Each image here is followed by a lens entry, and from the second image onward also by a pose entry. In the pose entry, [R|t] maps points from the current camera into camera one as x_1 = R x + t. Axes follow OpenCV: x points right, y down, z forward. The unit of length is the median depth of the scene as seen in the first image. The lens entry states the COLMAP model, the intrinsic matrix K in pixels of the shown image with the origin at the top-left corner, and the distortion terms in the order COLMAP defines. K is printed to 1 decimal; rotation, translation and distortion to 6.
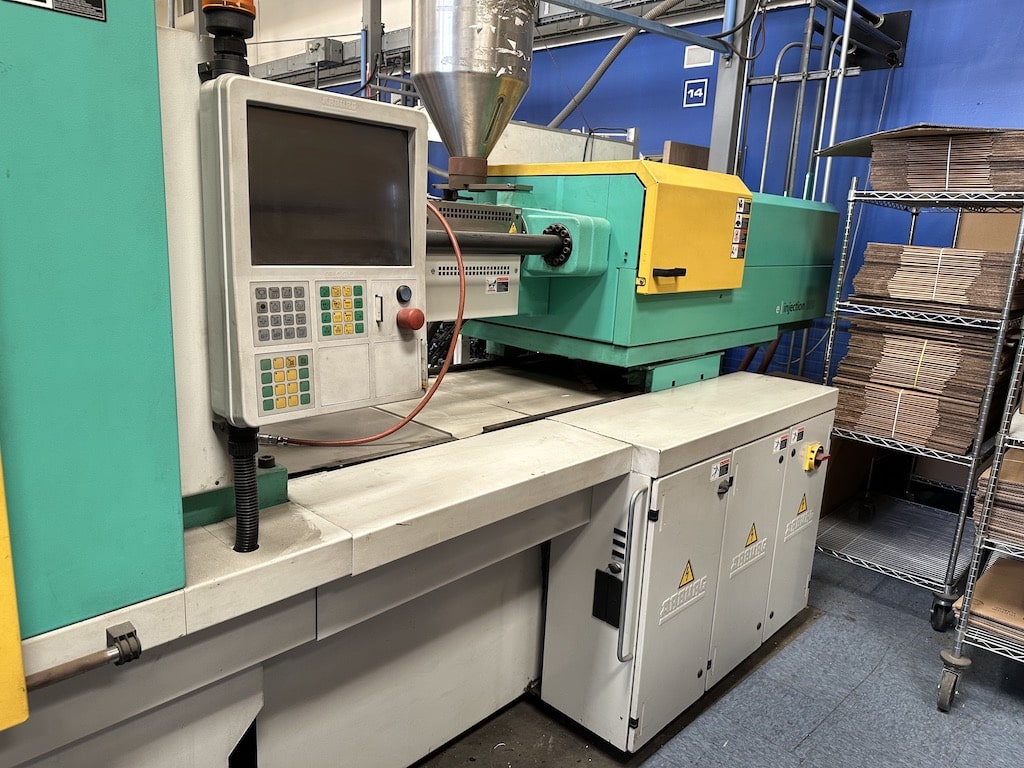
lens RADIAL K [[715.1, 0, 512.0], [0, 715.1, 384.0], [0, 0, 1]] dist [0.087235, -0.119450]
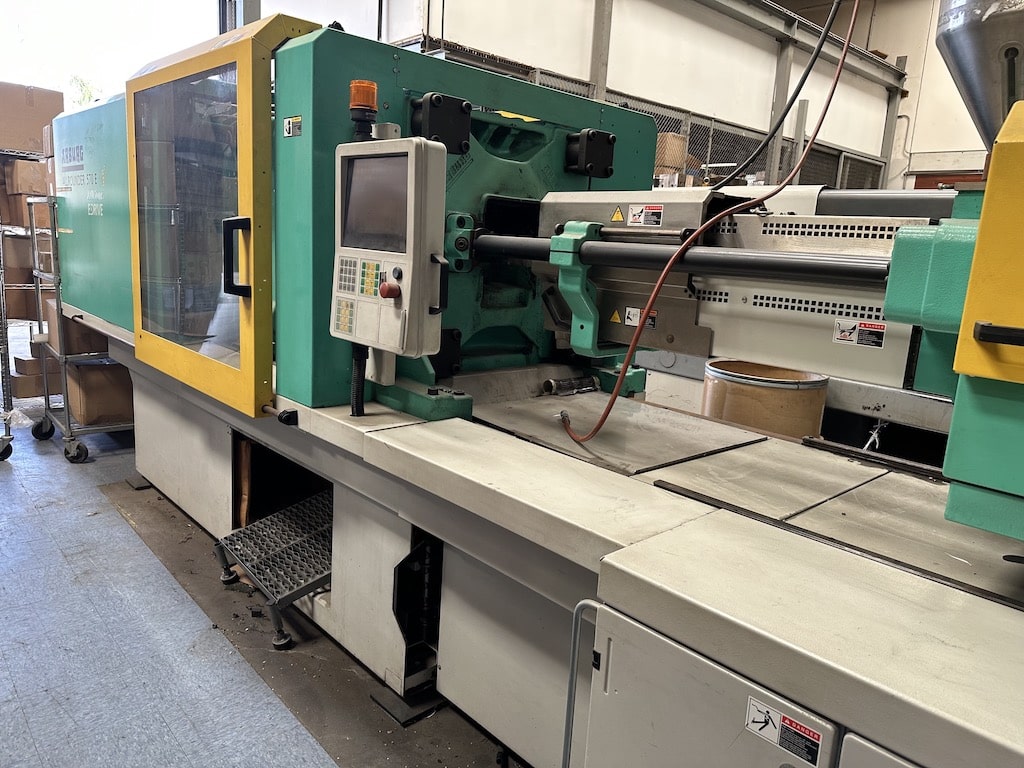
lens RADIAL K [[729.2, 0, 511.1], [0, 729.2, 377.2], [0, 0, 1]] dist [0.088621, -0.119226]
pose [[-0.062988, 0.135044, -0.988835, 0.778611], [-0.274558, 0.950227, 0.147261, -0.127422], [0.959505, 0.280768, -0.022776, 0.814146]]
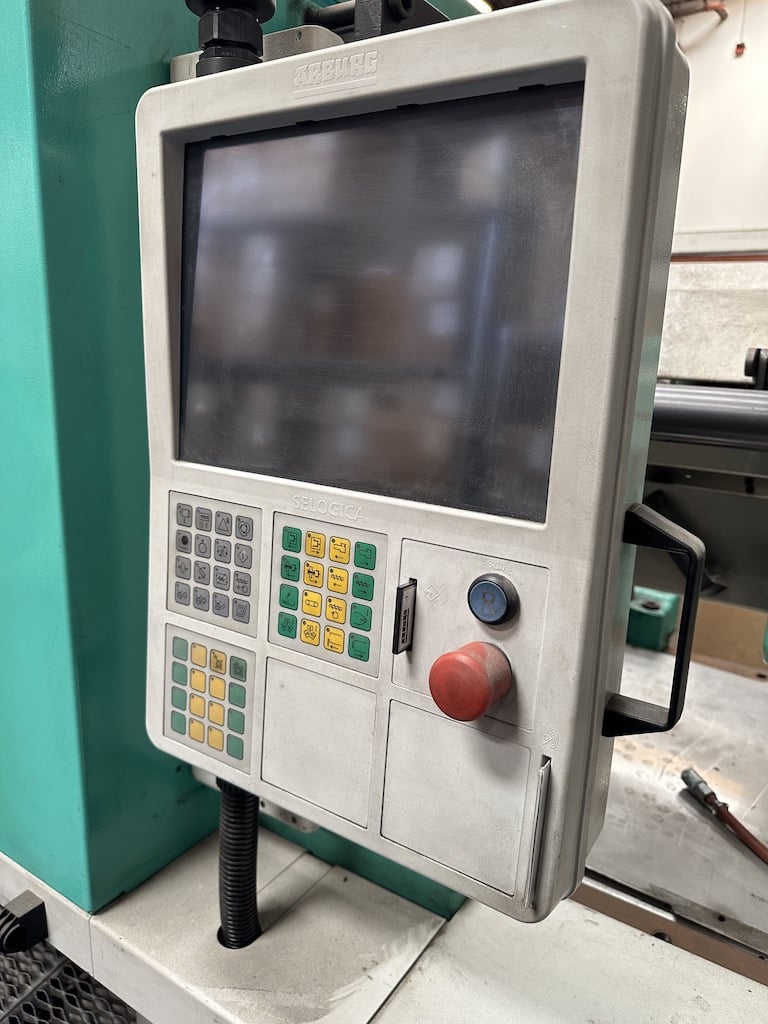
lens RADIAL K [[715.1, 0, 412.3], [0, 715.1, 511.2], [0, 0, 1]] dist [0.087235, -0.119450]
pose [[0.201771, 0.174969, -0.963678, 0.096958], [-0.242612, 0.962179, 0.123899, -0.123948], [0.948909, 0.208801, 0.236589, 0.552770]]
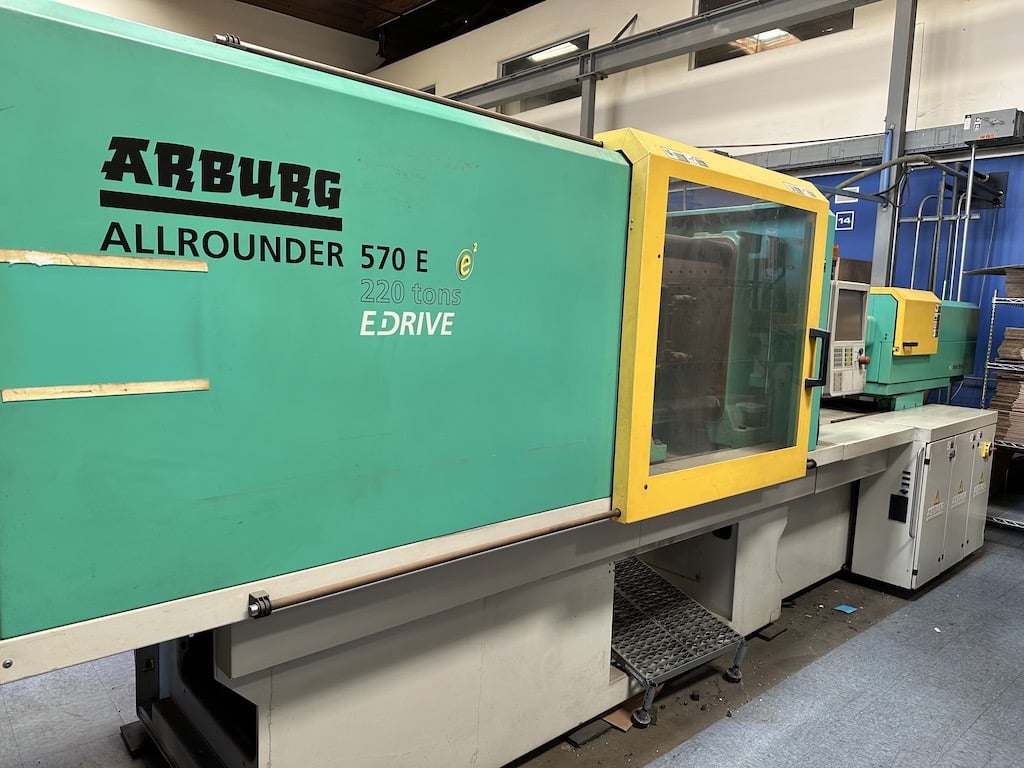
lens RADIAL K [[715.1, 0, 512.0], [0, 715.1, 384.0], [0, 0, 1]] dist [0.087235, -0.119450]
pose [[0.997453, -0.002697, -0.071270, -0.778781], [-0.005080, 0.994061, -0.108710, 0.181665], [0.071140, 0.108795, 0.991515, -1.078193]]
